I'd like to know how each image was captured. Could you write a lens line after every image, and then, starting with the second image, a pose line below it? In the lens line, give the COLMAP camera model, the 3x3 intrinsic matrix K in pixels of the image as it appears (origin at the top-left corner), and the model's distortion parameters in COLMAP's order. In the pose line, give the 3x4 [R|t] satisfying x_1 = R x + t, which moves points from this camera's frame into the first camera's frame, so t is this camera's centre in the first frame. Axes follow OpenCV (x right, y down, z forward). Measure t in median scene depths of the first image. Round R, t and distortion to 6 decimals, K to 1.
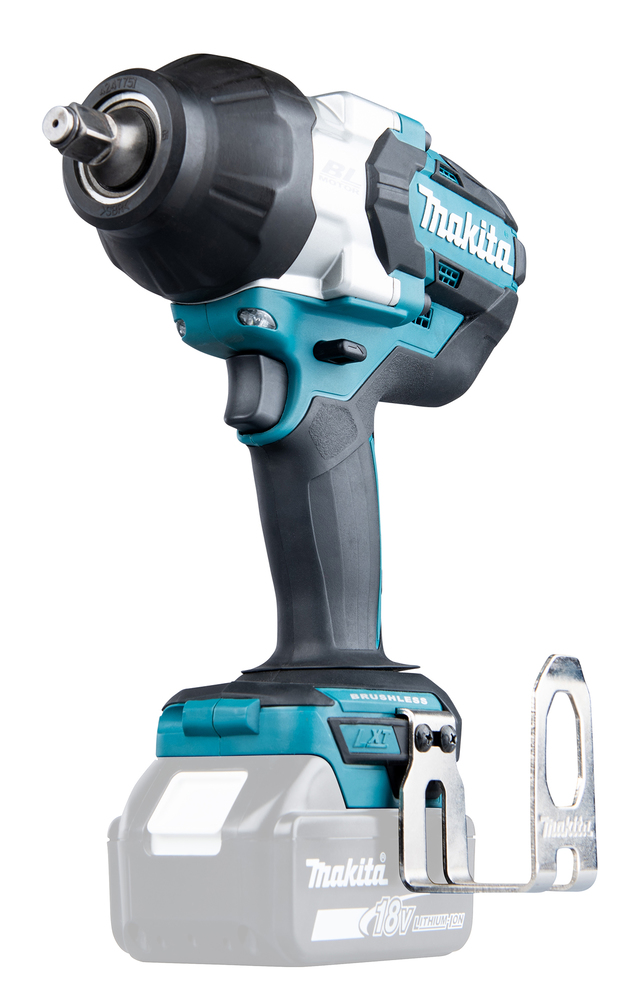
lens RADIAL K [[2452.3, 0, 315.9], [0, 2452.3, 507.5], [0, 0, 1]] dist [0.034631, 0.000000]
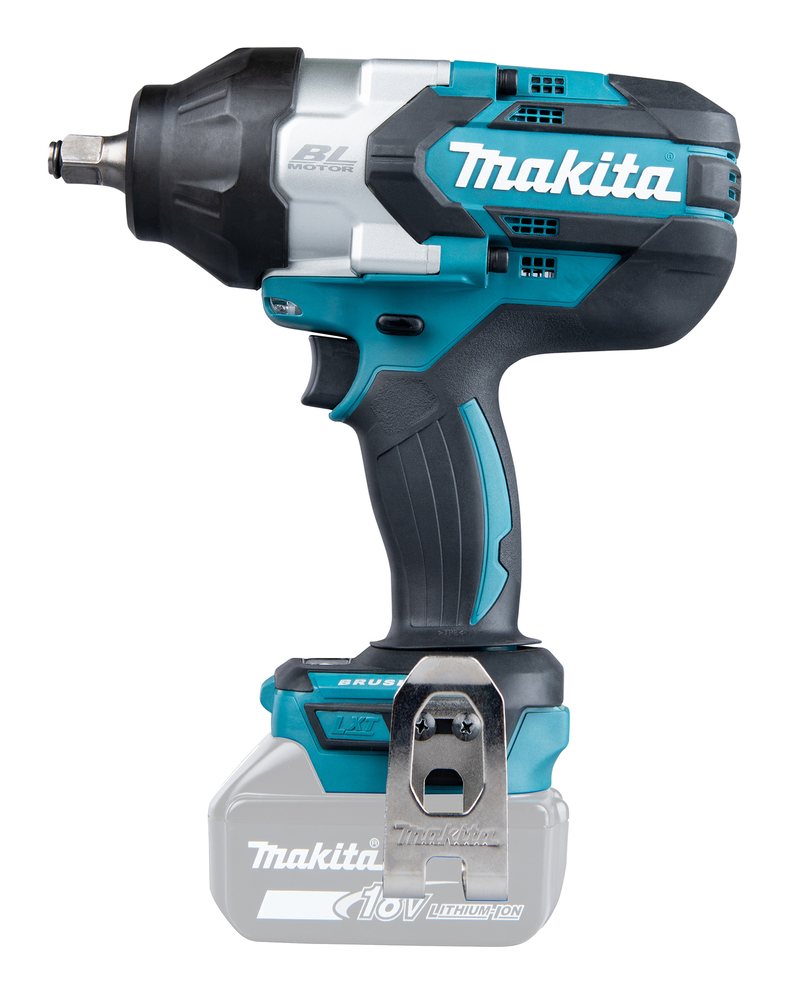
lens RADIAL K [[2702.6, 0, 399.8], [0, 2702.6, 495.8], [0, 0, 1]] dist [0.111794, 0.000000]
pose [[0.596670, 0.017054, -0.802306, 0.904021], [0.082900, 0.993115, 0.082762, -0.087659], [0.798194, -0.115893, 0.591148, 0.364821]]
